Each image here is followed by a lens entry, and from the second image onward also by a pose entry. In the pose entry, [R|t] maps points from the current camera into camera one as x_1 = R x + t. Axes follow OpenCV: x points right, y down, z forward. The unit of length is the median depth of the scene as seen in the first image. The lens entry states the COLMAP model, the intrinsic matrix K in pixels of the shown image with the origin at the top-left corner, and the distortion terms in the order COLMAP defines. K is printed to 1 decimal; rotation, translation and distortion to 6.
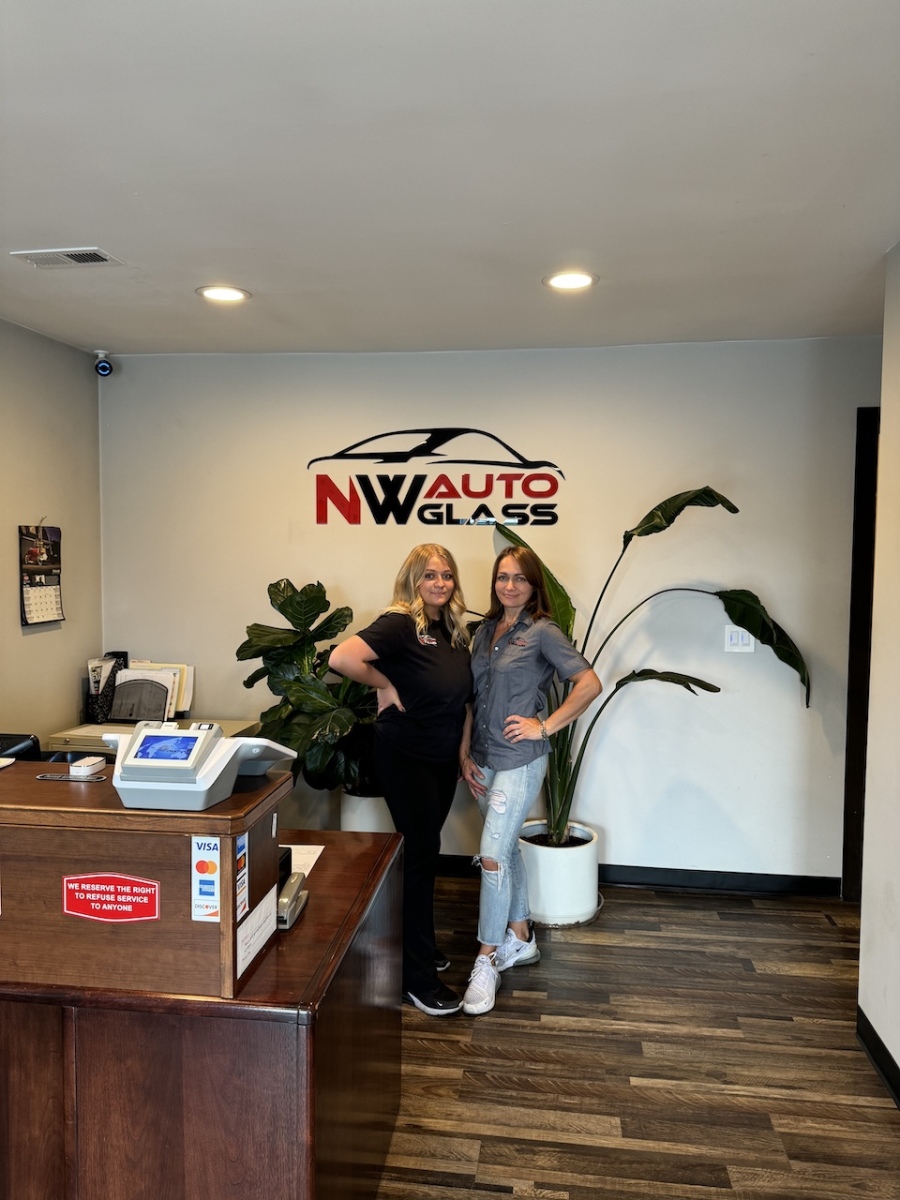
lens RADIAL K [[827.8, 0, 457.0], [0, 827.8, 591.7], [0, 0, 1]] dist [-0.012759, -0.030037]
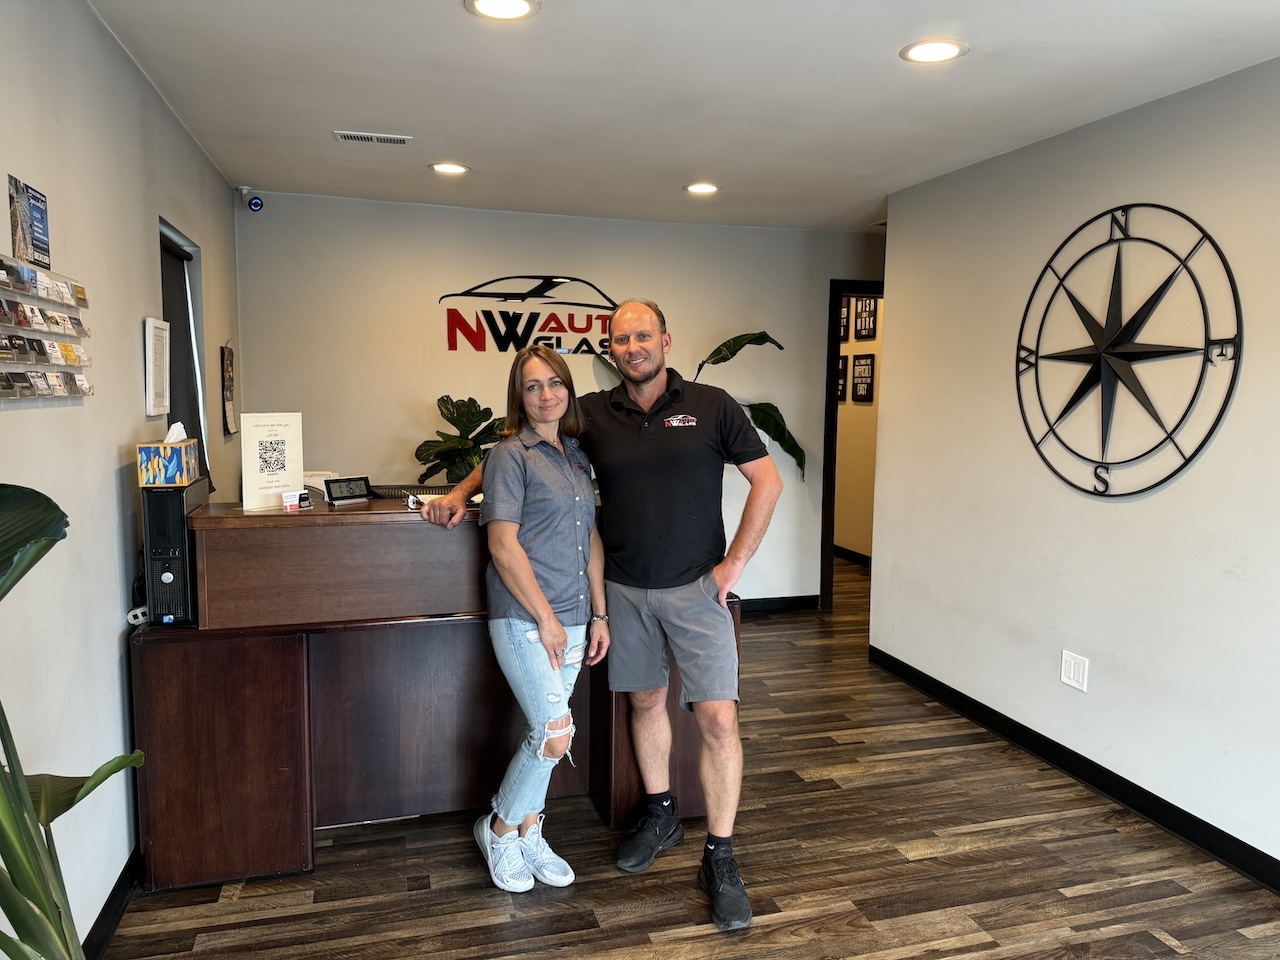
lens RADIAL K [[883.0, 0, 639.7], [0, 883.0, 490.4], [0, 0, 1]] dist [-0.012759, -0.030037]
pose [[0.912842, -0.044728, 0.405855, -0.498219], [0.011174, 0.996346, 0.084672, 0.017705], [-0.408160, -0.072757, 0.910007, -0.333515]]
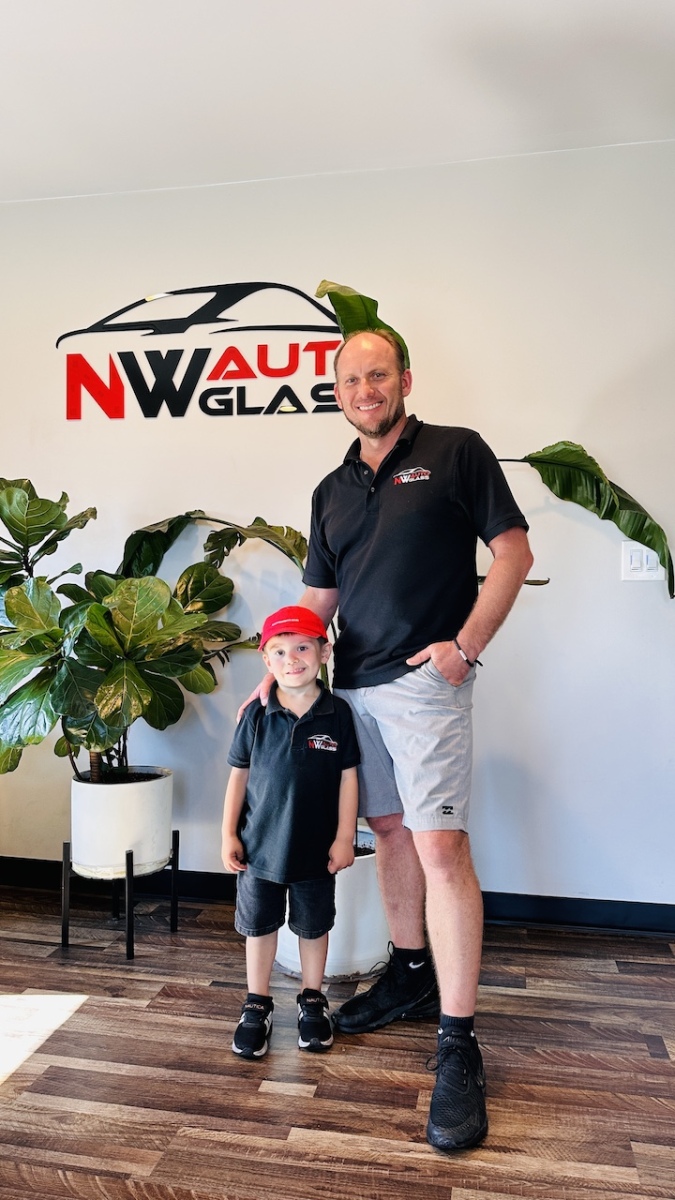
lens RADIAL K [[865.7, 0, 334.4], [0, 865.7, 592.8], [0, 0, 1]] dist [0.009733, -0.030582]
pose [[0.998962, -0.001546, -0.045520, 0.117474], [-0.000108, 0.999340, -0.036324, 0.112879], [0.045546, 0.036291, 0.998303, 0.269875]]
